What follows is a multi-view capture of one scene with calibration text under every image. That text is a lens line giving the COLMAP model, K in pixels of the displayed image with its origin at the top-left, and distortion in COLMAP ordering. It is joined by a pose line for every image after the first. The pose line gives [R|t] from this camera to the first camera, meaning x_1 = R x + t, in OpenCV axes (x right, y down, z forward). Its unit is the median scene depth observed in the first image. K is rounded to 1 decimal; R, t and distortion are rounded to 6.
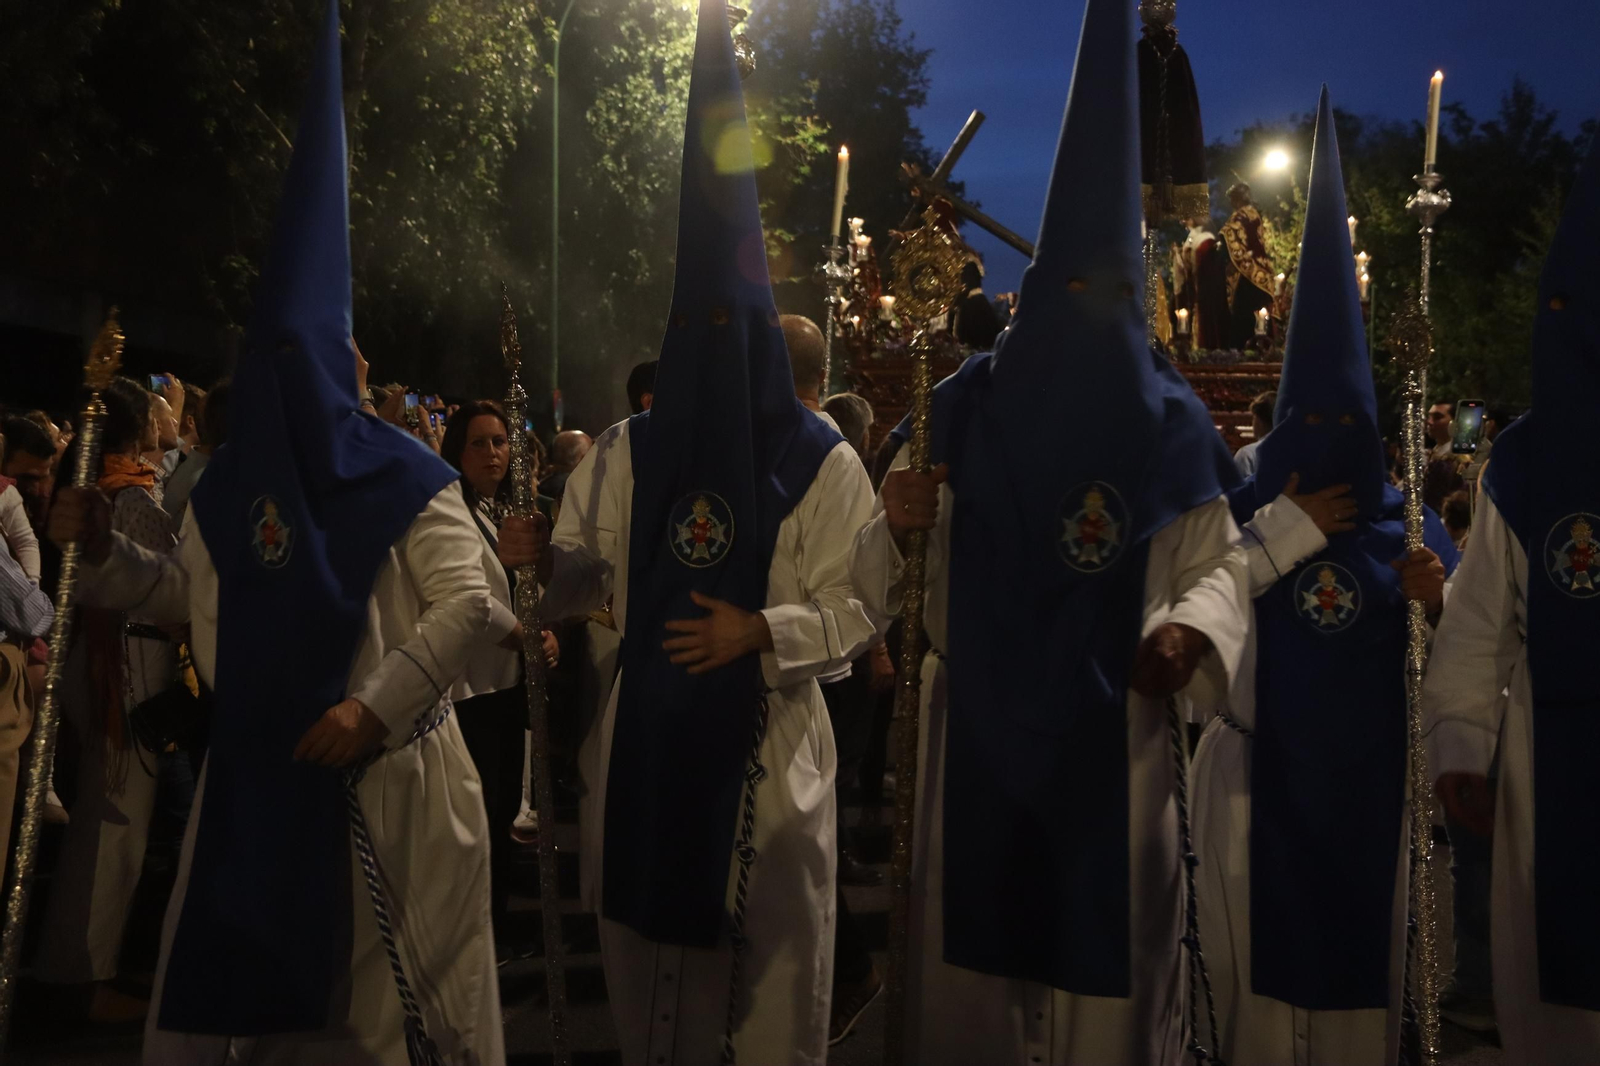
lens RADIAL K [[1565.2, 0, 800.8], [0, 1565.2, 534.9], [0, 0, 1]] dist [0.020415, 0.000000]
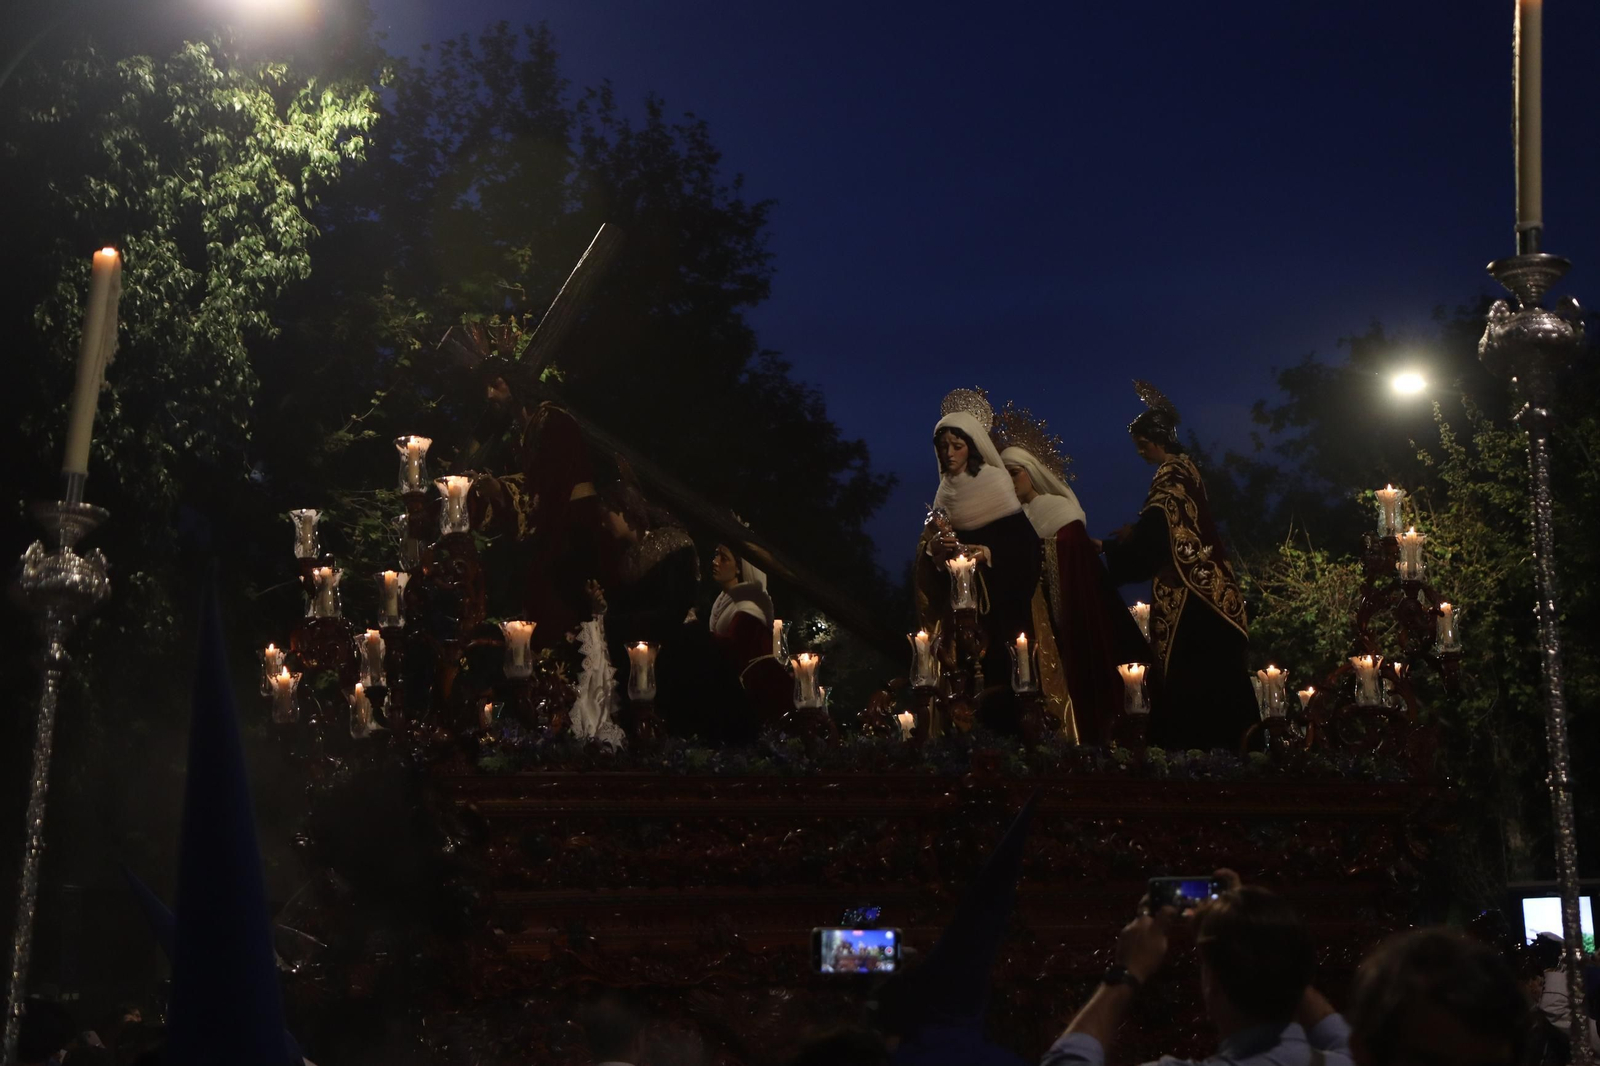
lens RADIAL K [[2746.2, 0, 801.6], [0, 2746.2, 538.9], [0, 0, 1]] dist [0.133165, 0.000000]
pose [[0.997602, -0.029793, 0.062473, 0.048176], [0.041179, 0.980967, -0.189757, -0.016604], [-0.055630, 0.191874, 0.979842, 0.124508]]
